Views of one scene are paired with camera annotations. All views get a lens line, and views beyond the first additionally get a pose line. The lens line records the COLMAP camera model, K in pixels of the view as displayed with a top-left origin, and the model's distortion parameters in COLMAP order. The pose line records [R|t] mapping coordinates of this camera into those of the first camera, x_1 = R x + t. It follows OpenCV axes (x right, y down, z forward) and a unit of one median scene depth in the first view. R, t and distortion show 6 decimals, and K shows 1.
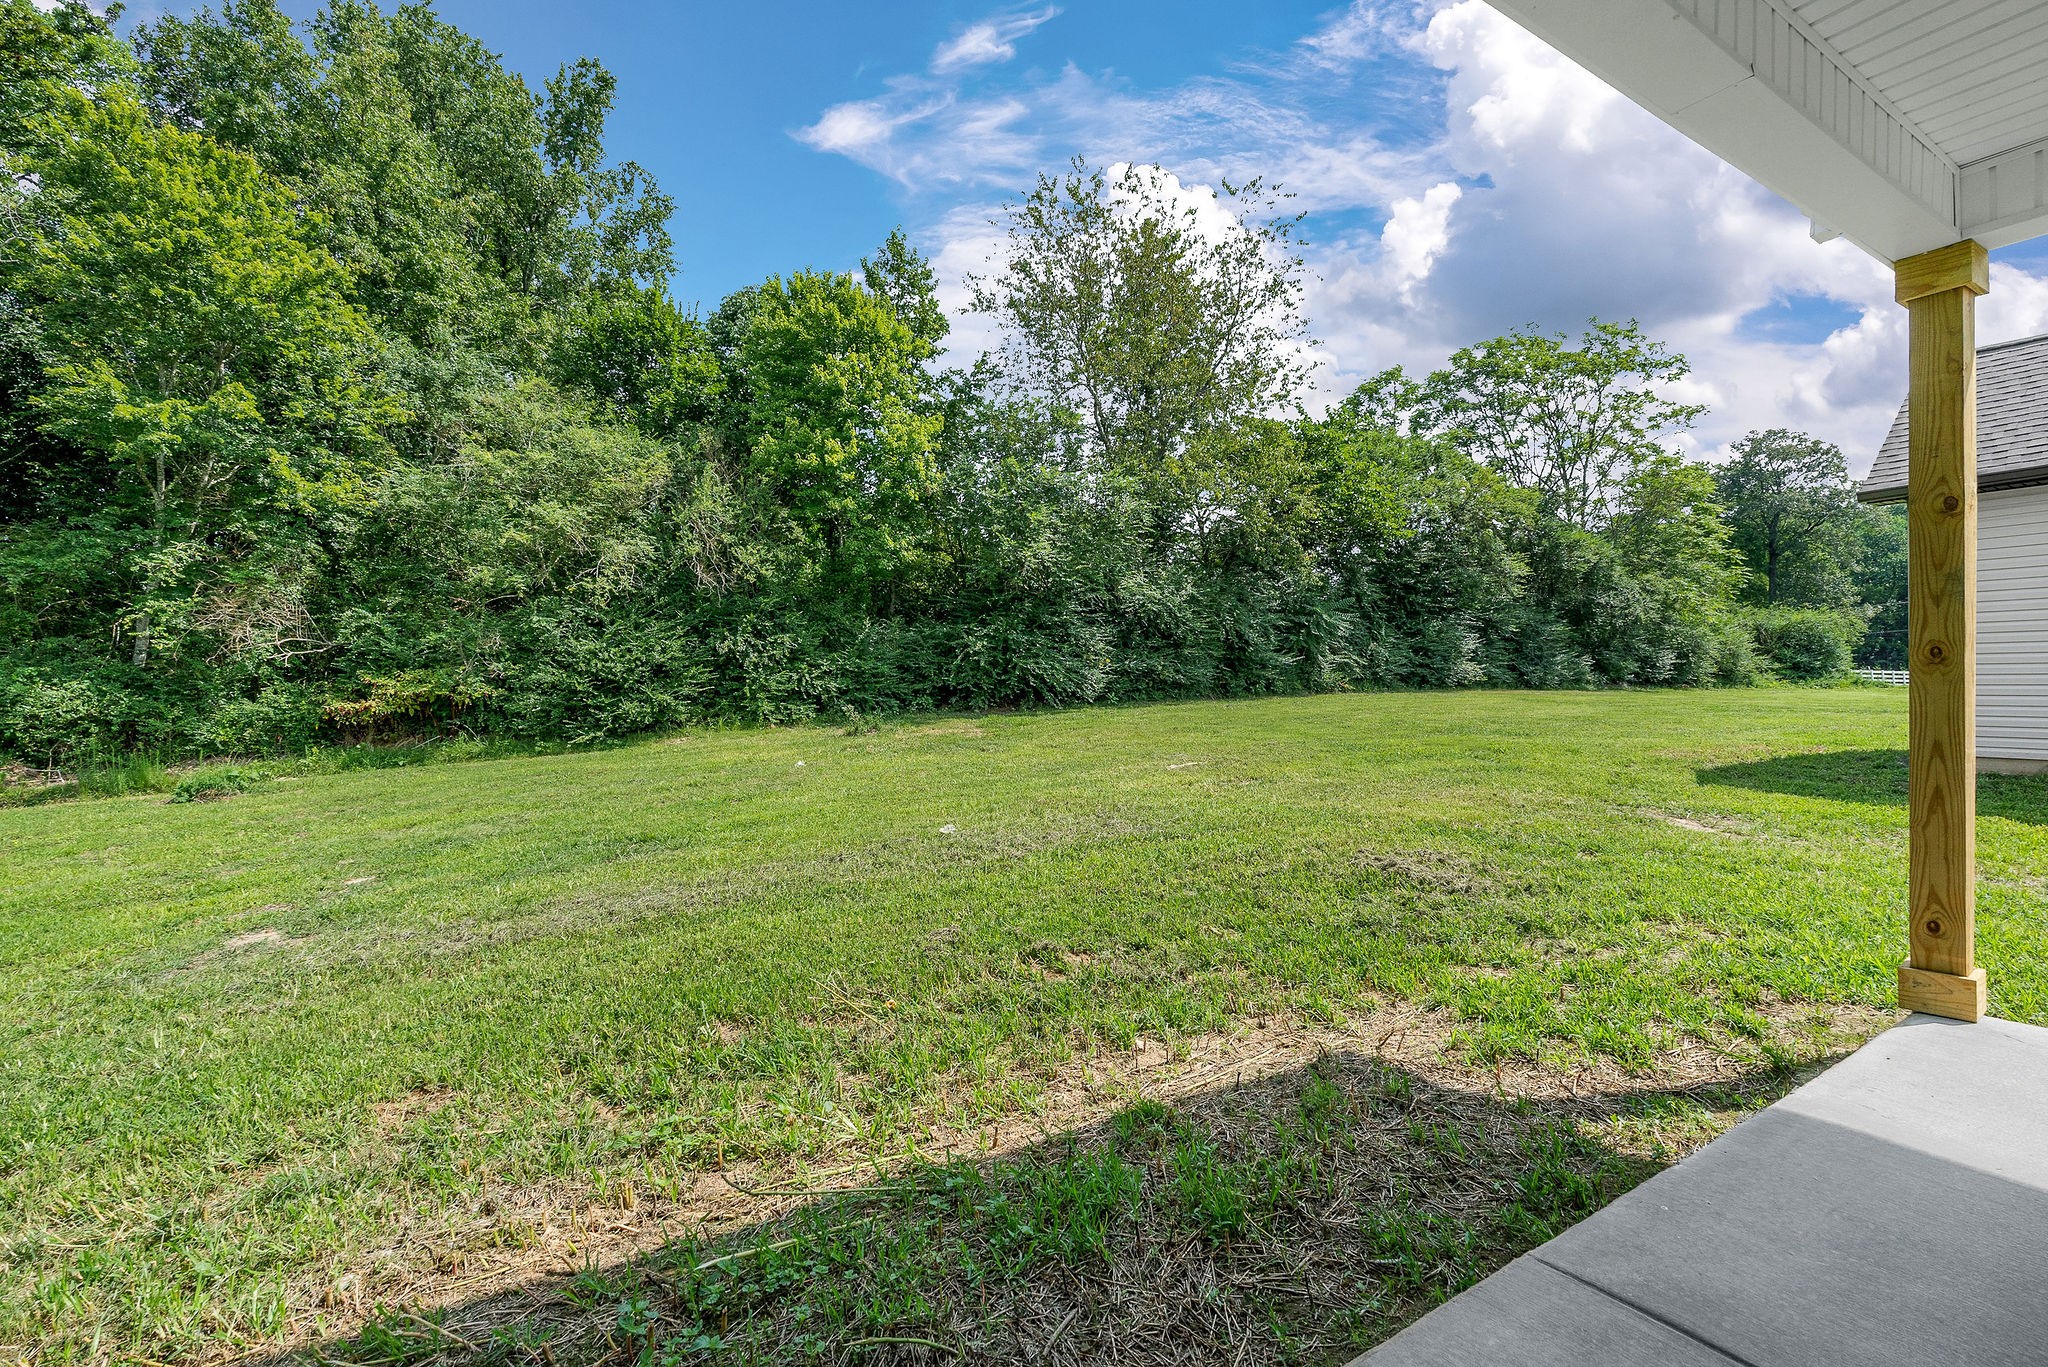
lens RADIAL K [[920.5, 0, 1029.1], [0, 920.5, 676.8], [0, 0, 1]] dist [-0.000138, 0.000494]
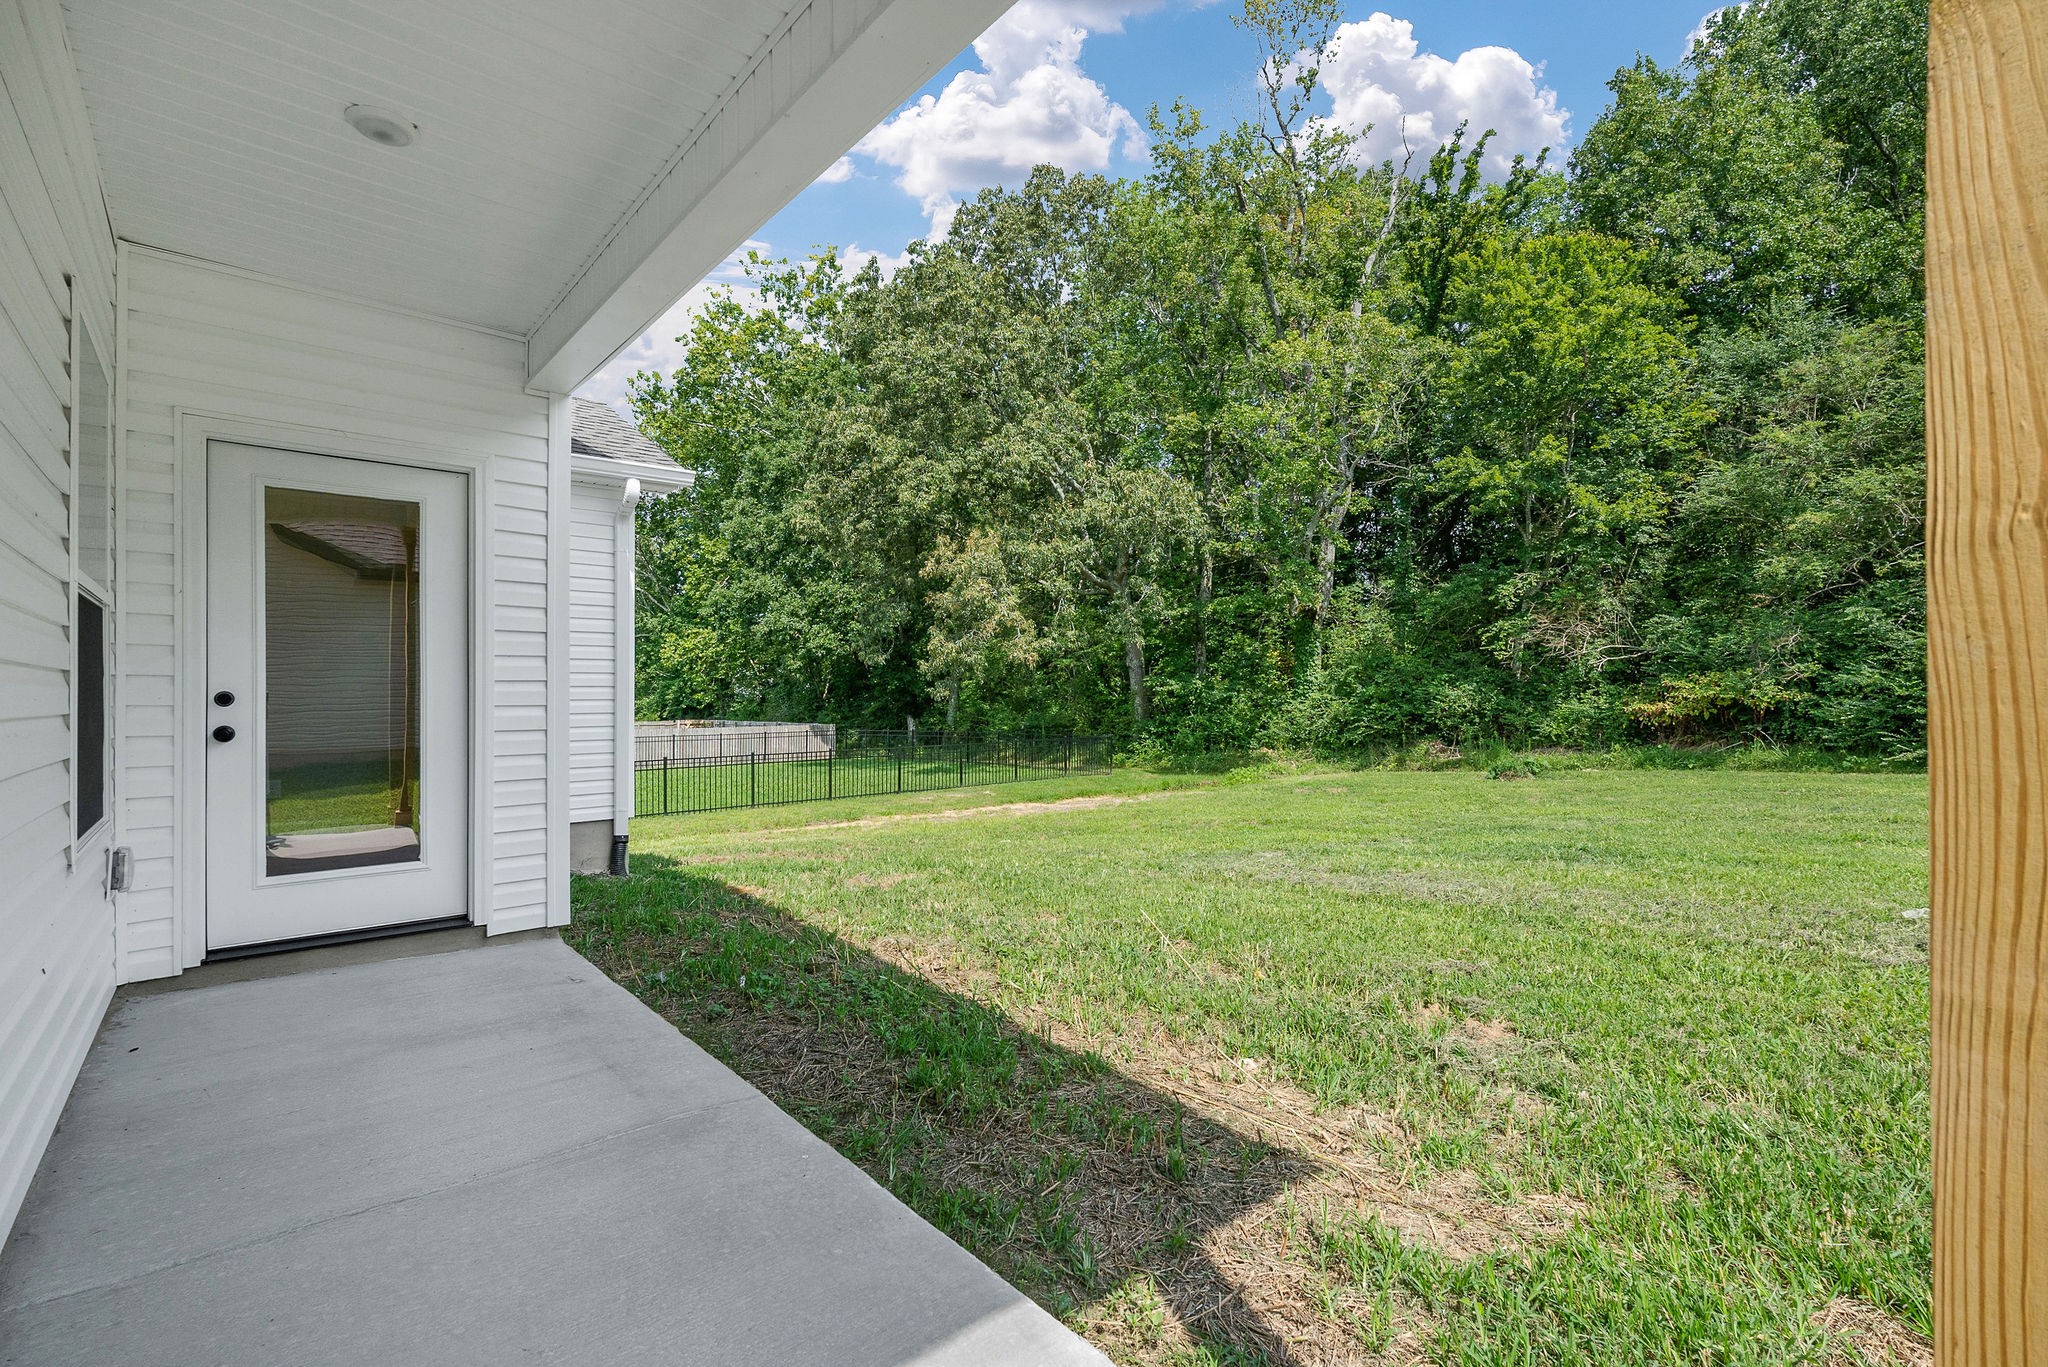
lens RADIAL K [[920.5, 0, 1018.5], [0, 920.5, 687.0], [0, 0, 1]] dist [-0.000138, 0.000494]
pose [[0.142935, 0.001723, -0.989731, 0.206332], [0.003009, 0.999993, 0.002175, 0.003530], [0.989728, -0.003289, 0.142929, 0.130577]]
